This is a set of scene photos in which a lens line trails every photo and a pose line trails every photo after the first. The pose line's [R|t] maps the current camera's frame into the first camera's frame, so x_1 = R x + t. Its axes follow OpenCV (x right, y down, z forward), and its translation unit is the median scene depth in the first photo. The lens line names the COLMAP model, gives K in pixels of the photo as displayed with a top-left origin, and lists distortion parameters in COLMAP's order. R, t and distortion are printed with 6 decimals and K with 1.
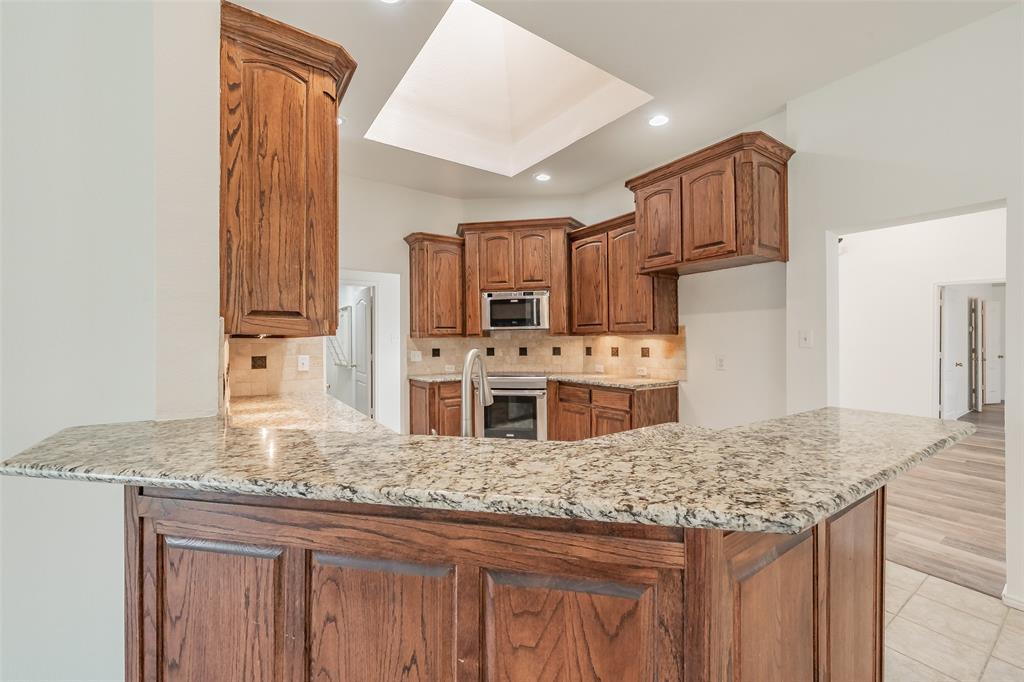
lens RADIAL K [[420.3, 0, 531.0], [0, 420.3, 335.4], [0, 0, 1]] dist [-0.002939, -0.000369]
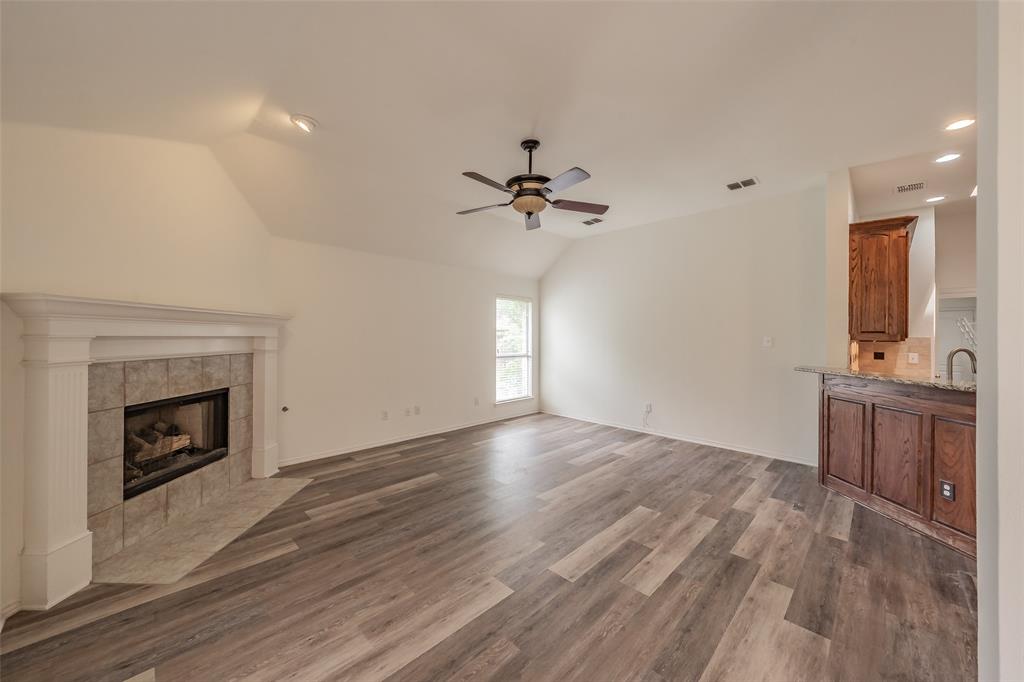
lens RADIAL K [[381.0, 0, 495.1], [0, 381.0, 334.5], [0, 0, 1]] dist [-0.000615, -0.000180]
pose [[0.158230, -0.000582, -0.987402, 0.450777], [-0.006421, 0.999978, -0.001618, -0.007110], [0.987381, 0.006596, 0.158223, -0.559842]]
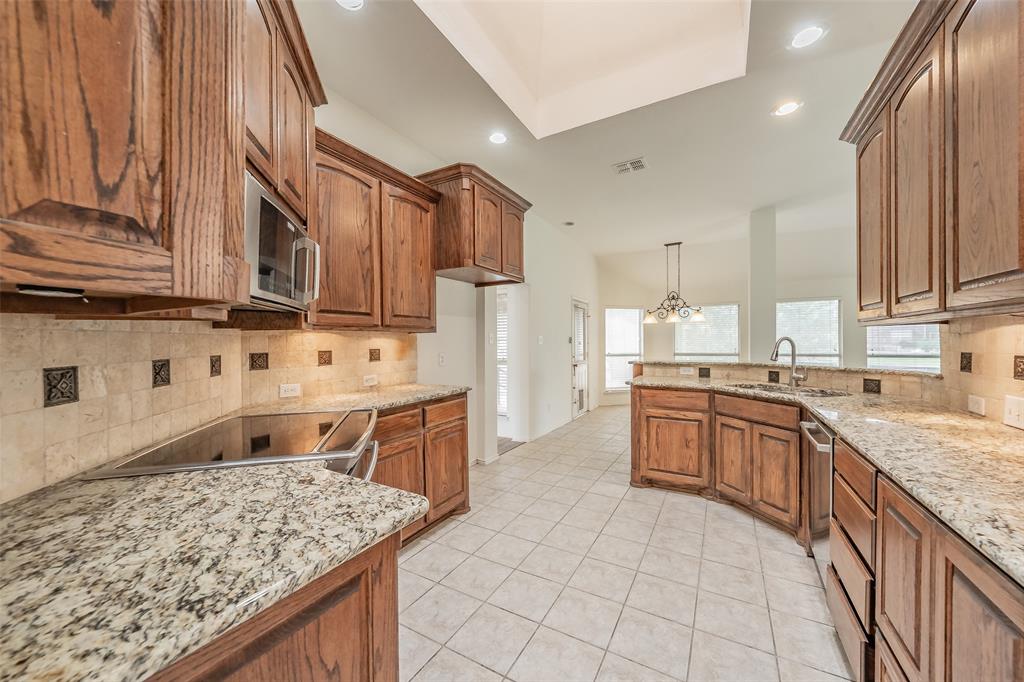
lens RADIAL K [[373.4, 0, 508.7], [0, 373.4, 344.2], [0, 0, 1]] dist [-0.000291, 0.000002]
pose [[-0.419661, 0.003615, 0.907674, -0.414349], [0.004811, 0.999987, -0.001758, 0.020800], [-0.907668, 0.003629, -0.419673, 0.971918]]
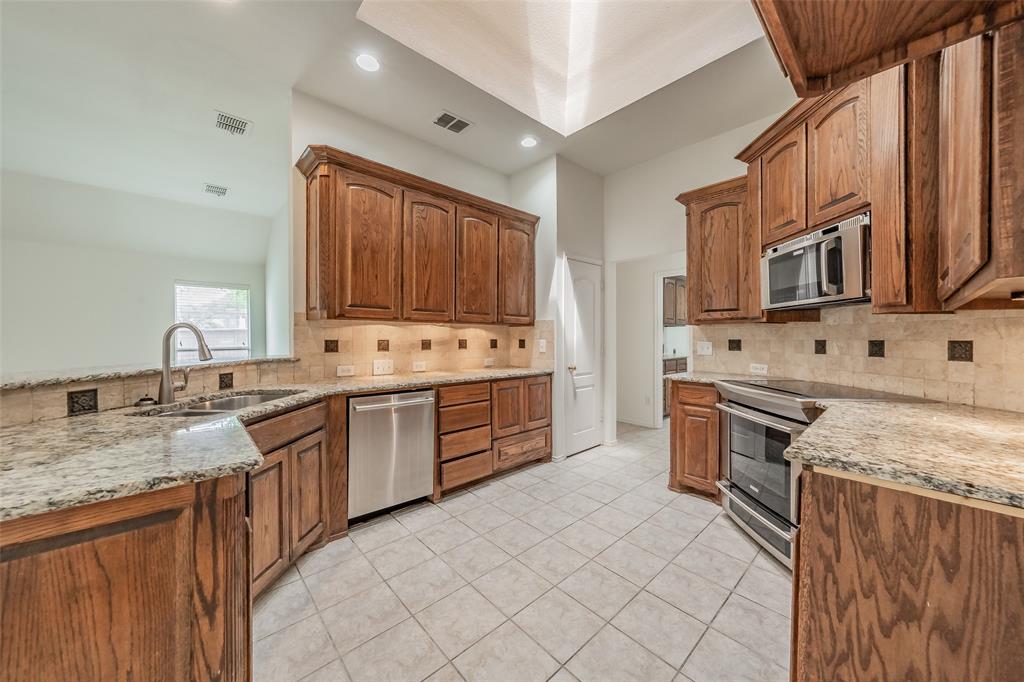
lens RADIAL K [[354.7, 0, 506.6], [0, 354.7, 340.0], [0, 0, 1]] dist [-0.000518, 0.000146]
pose [[0.119936, 0.016656, -0.992642, 0.374583], [0.003040, 0.999848, 0.017144, 0.022009], [0.992777, -0.005073, 0.119867, 0.574166]]
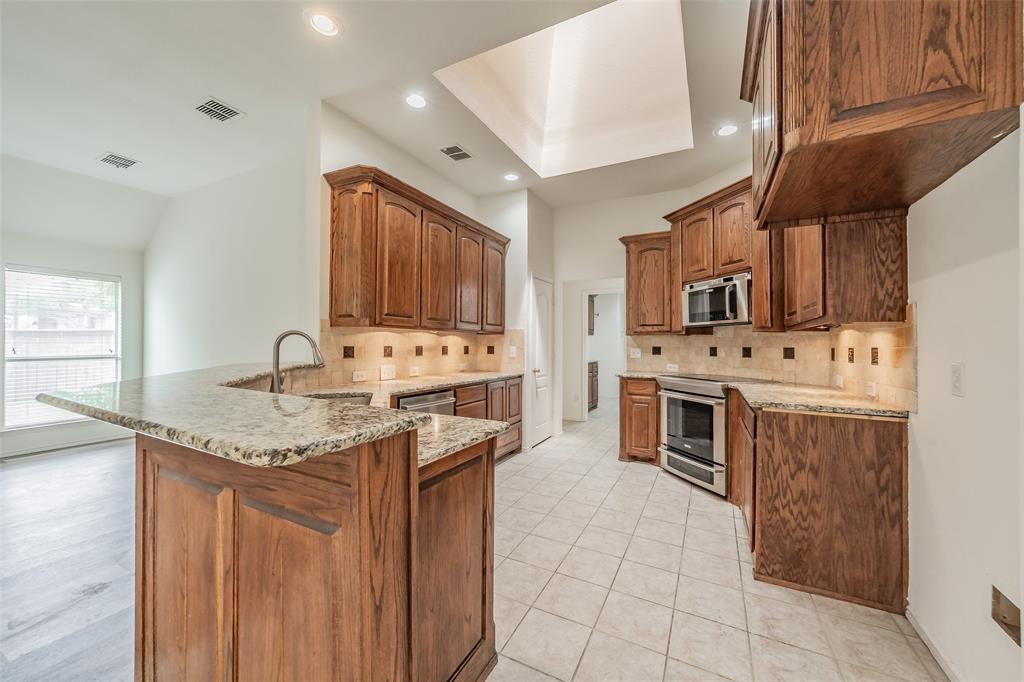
lens RADIAL K [[379.3, 0, 512.0], [0, 379.3, 341.0], [0, 0, 1]] dist [-0.000482, -0.000105]
pose [[0.458687, 0.003636, -0.888590, 0.458422], [-0.005137, 0.999986, 0.001441, 0.019912], [0.888583, 0.003903, 0.458700, 0.300966]]
